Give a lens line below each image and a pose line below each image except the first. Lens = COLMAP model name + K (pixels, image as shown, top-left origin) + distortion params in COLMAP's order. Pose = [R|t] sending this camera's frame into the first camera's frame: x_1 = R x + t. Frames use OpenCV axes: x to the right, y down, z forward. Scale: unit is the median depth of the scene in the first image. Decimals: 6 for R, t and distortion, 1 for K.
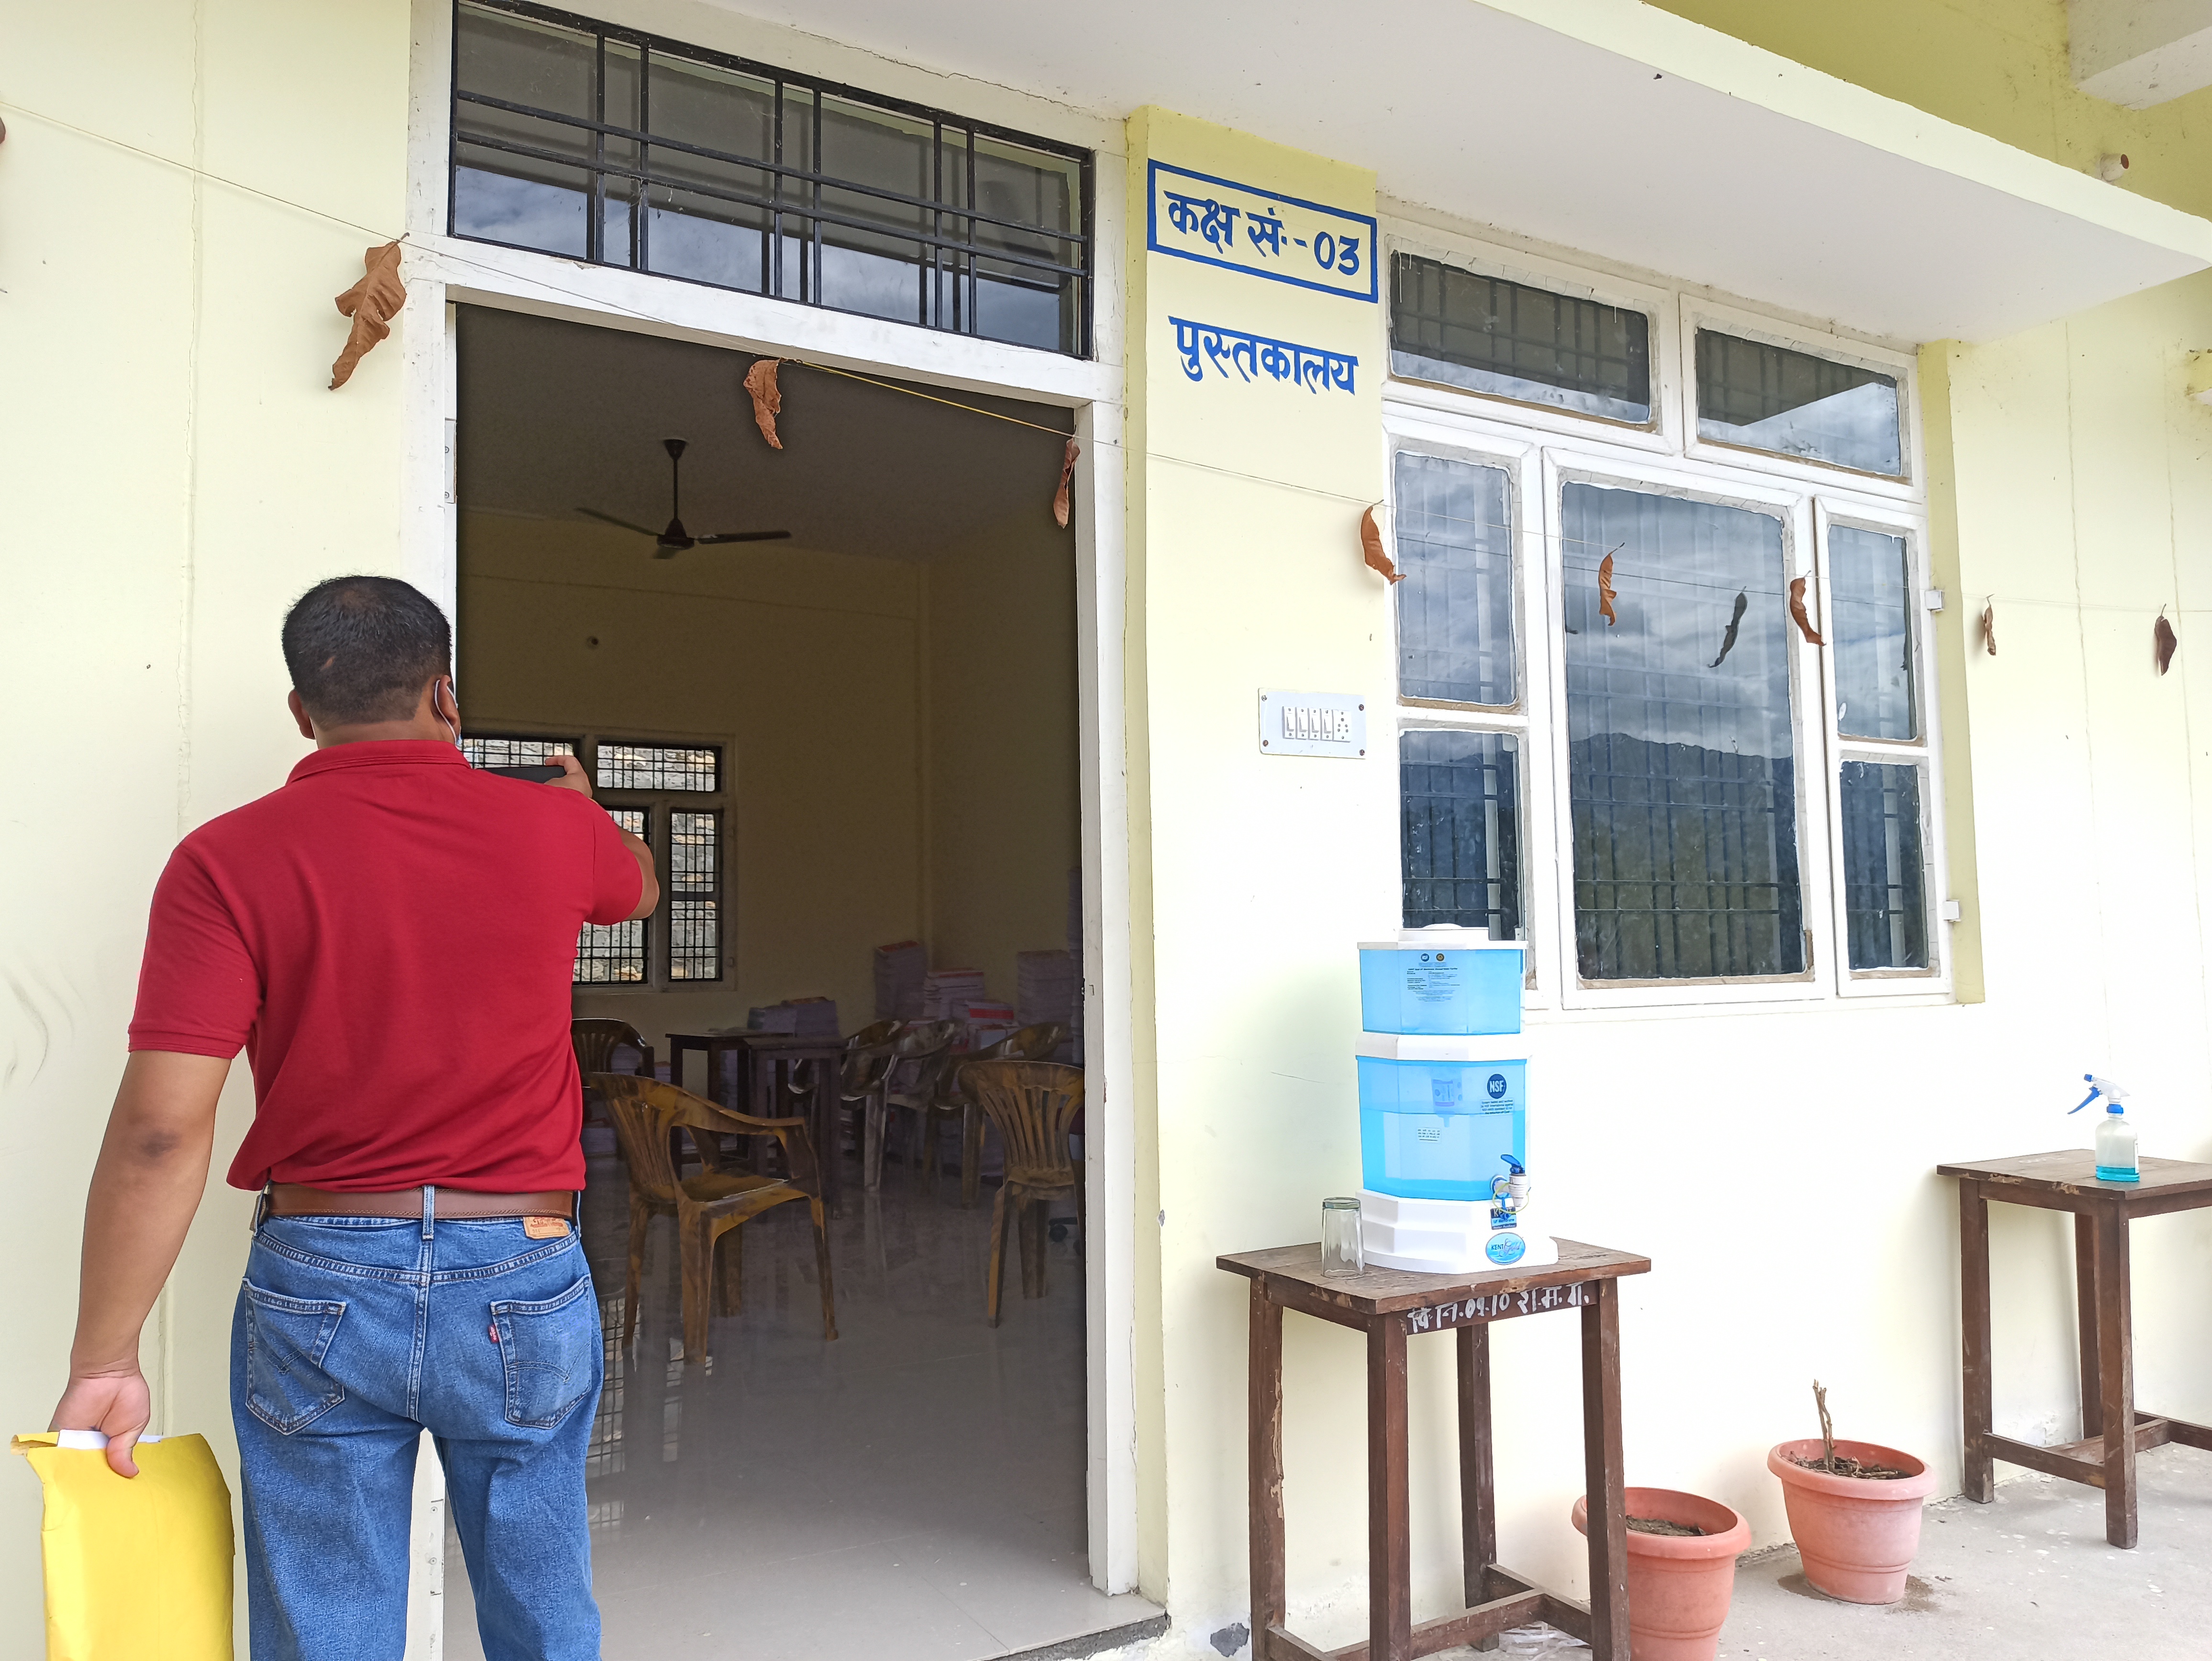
lens RADIAL K [[1646.6, 0, 1108.5], [0, 1646.6, 839.3], [0, 0, 1]] dist [0.035385, -0.067883]
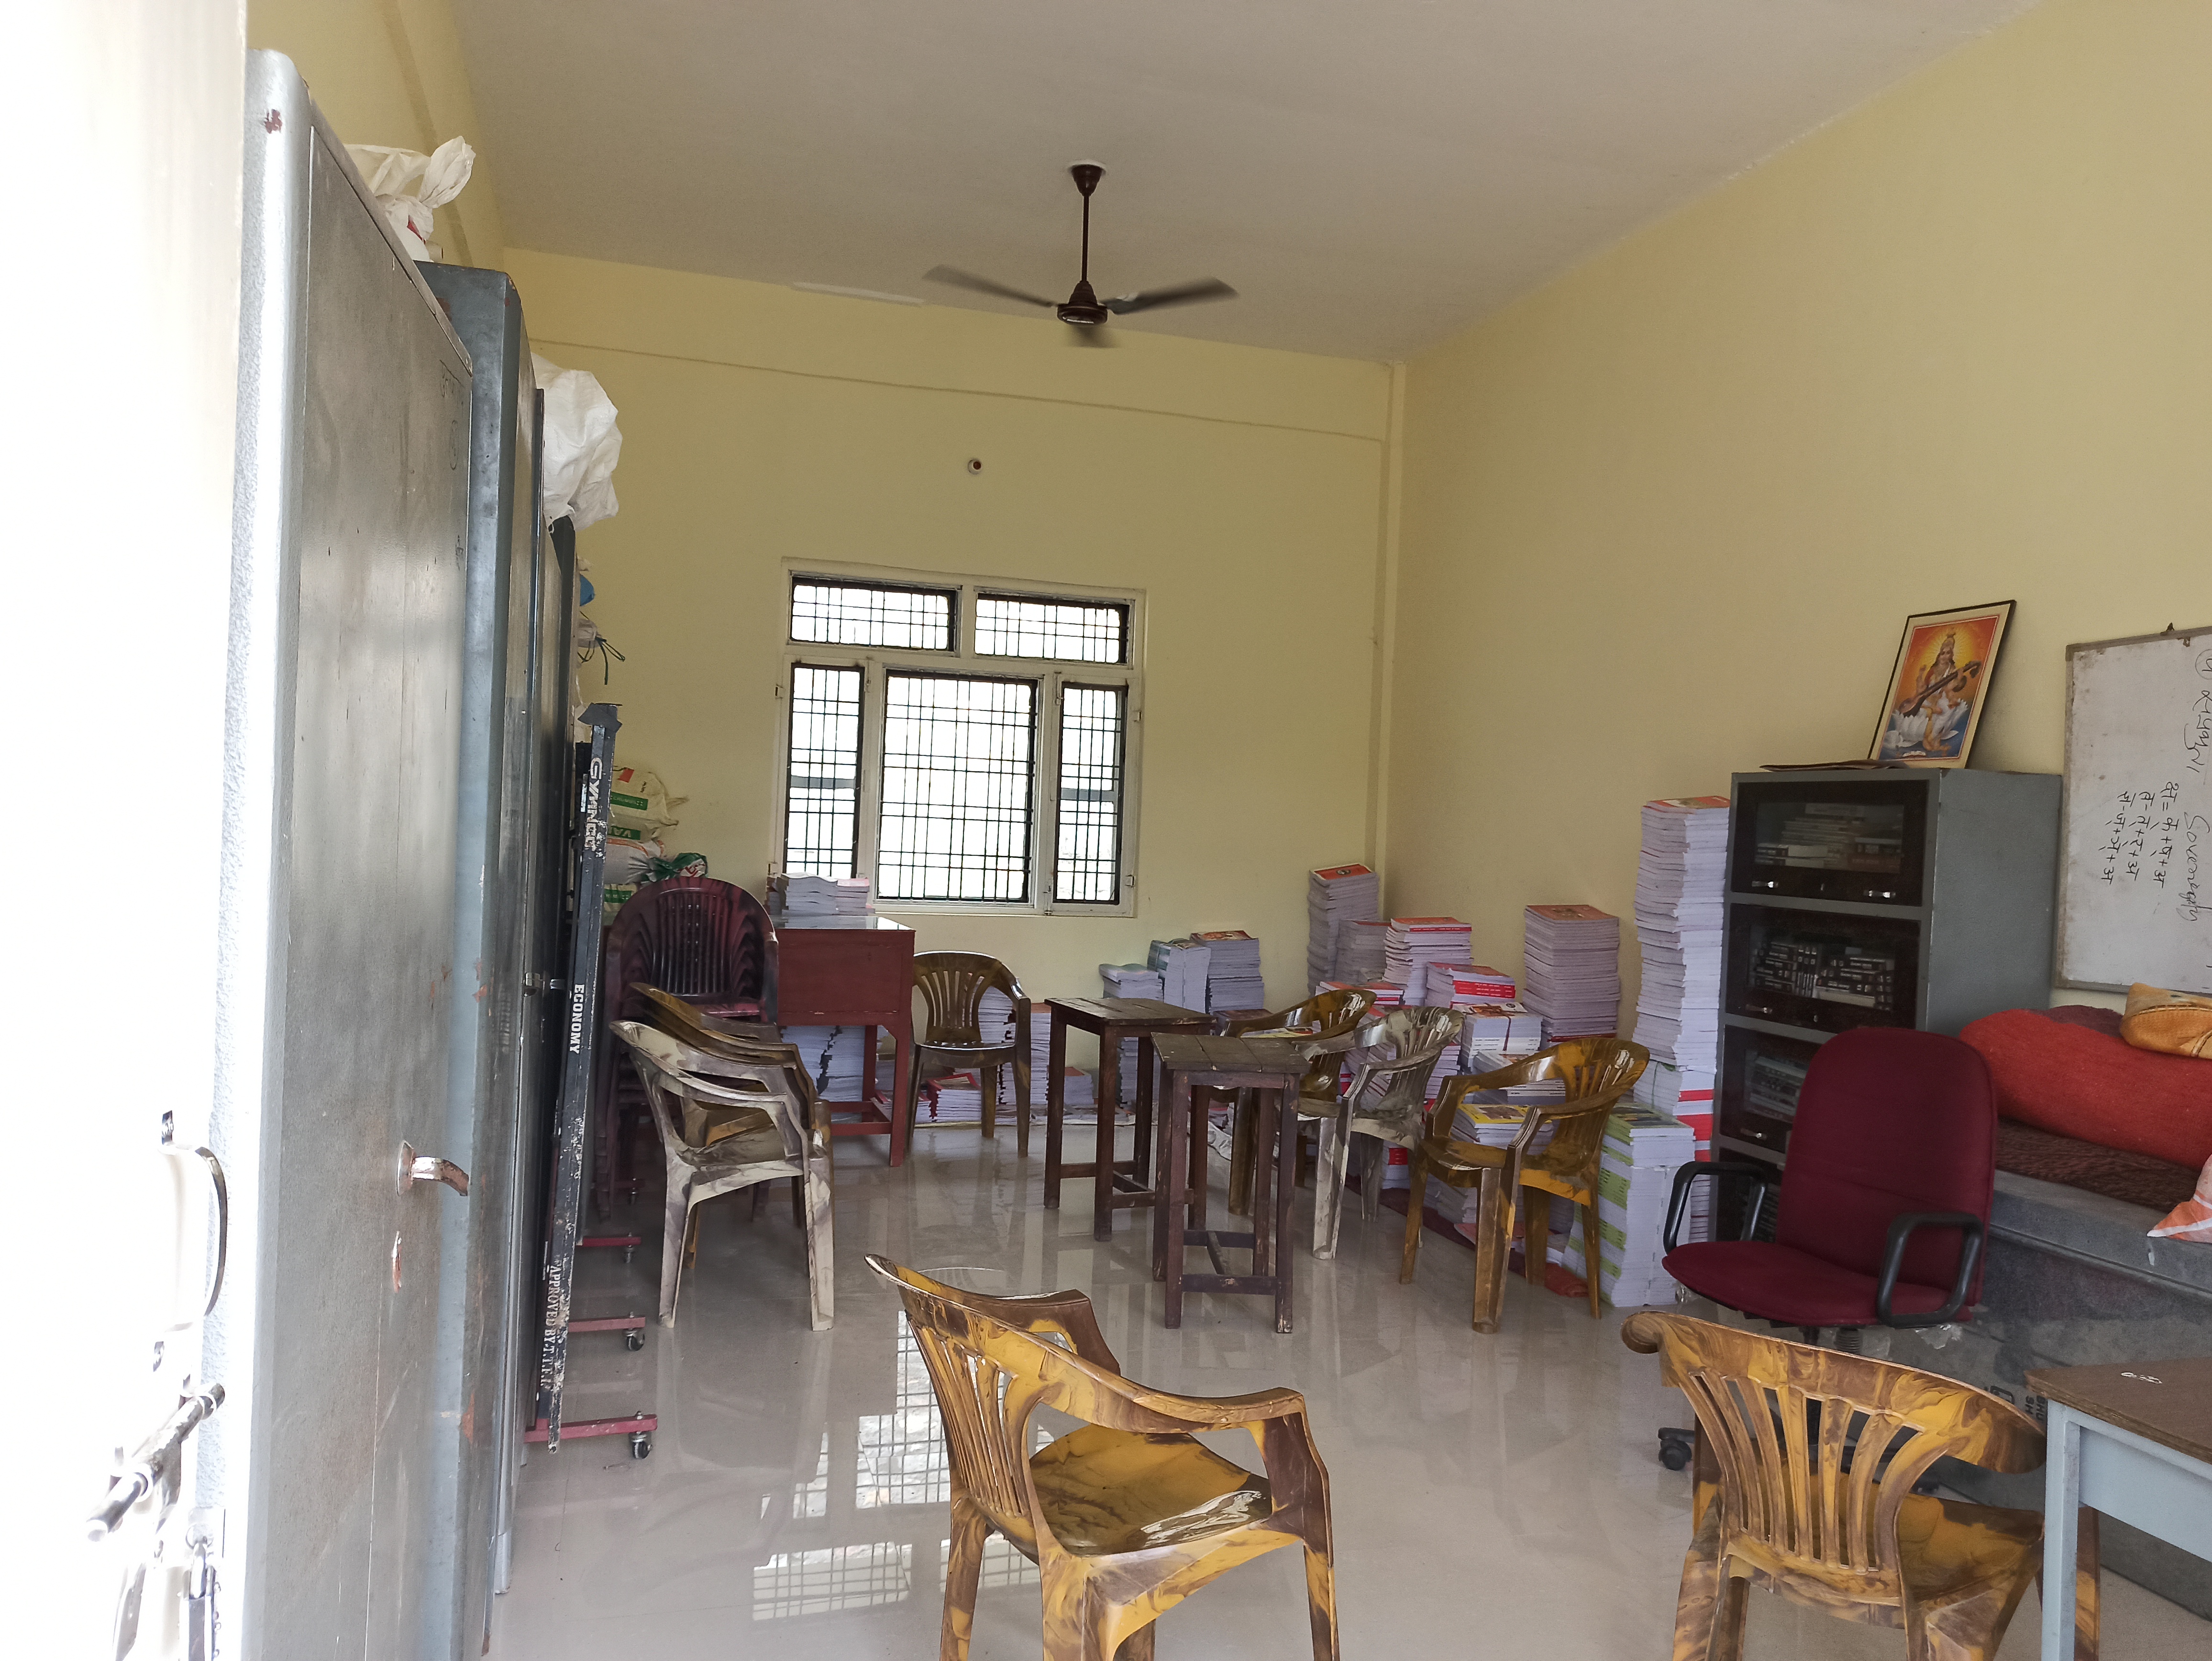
lens RADIAL K [[1646.6, 0, 1108.5], [0, 1646.6, 839.3], [0, 0, 1]] dist [0.035385, -0.067883]
pose [[0.972262, 0.056148, -0.227055, -0.074681], [-0.037597, 0.995653, 0.085220, -0.014716], [0.230853, -0.074320, 0.970146, 0.286691]]
